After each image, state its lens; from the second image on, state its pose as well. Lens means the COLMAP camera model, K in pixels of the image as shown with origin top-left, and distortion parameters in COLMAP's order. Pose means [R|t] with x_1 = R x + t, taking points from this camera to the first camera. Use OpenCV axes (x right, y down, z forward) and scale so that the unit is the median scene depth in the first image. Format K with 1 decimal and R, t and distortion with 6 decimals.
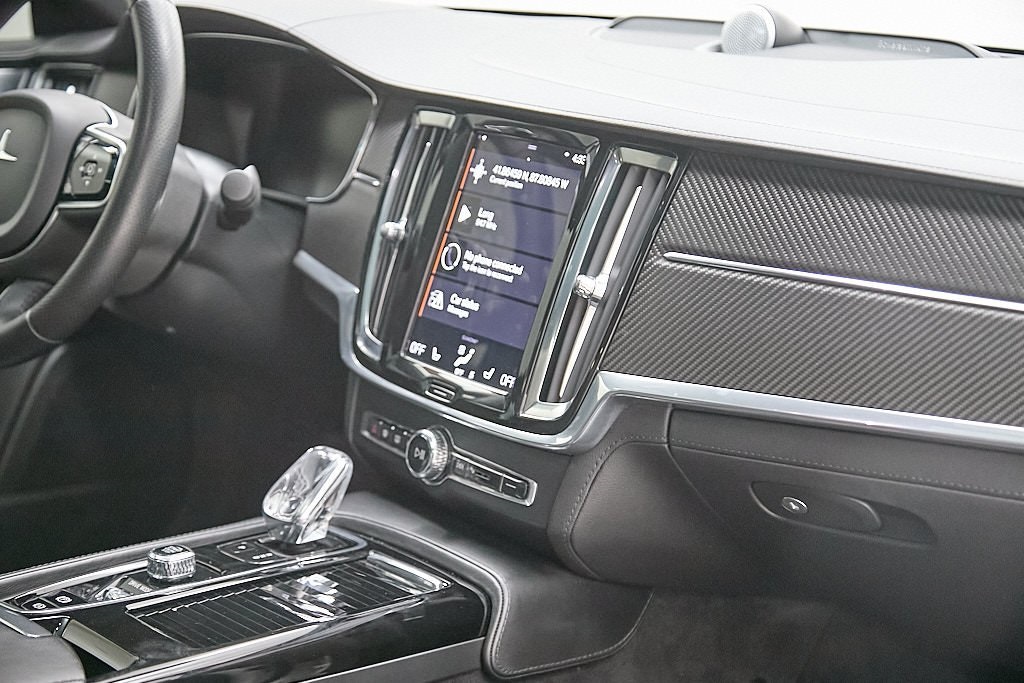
lens RADIAL K [[1965.3, 0, 507.0], [0, 1965.3, 333.1], [0, 0, 1]] dist [-0.021960, 0.000000]
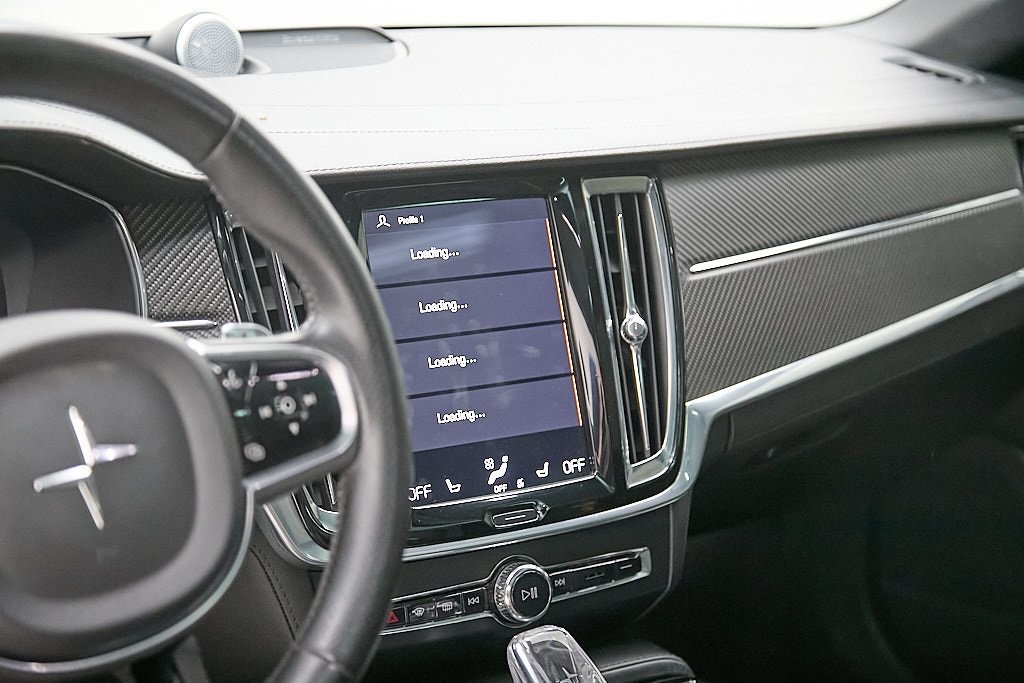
lens RADIAL K [[2050.2, 0, 506.3], [0, 2050.2, 337.2], [0, 0, 1]] dist [-0.079607, 0.000000]
pose [[-0.000545, -0.257941, 0.966160, -0.843332], [0.174370, 0.951335, 0.254081, -0.260145], [-0.984680, 0.168608, 0.044458, 0.949024]]
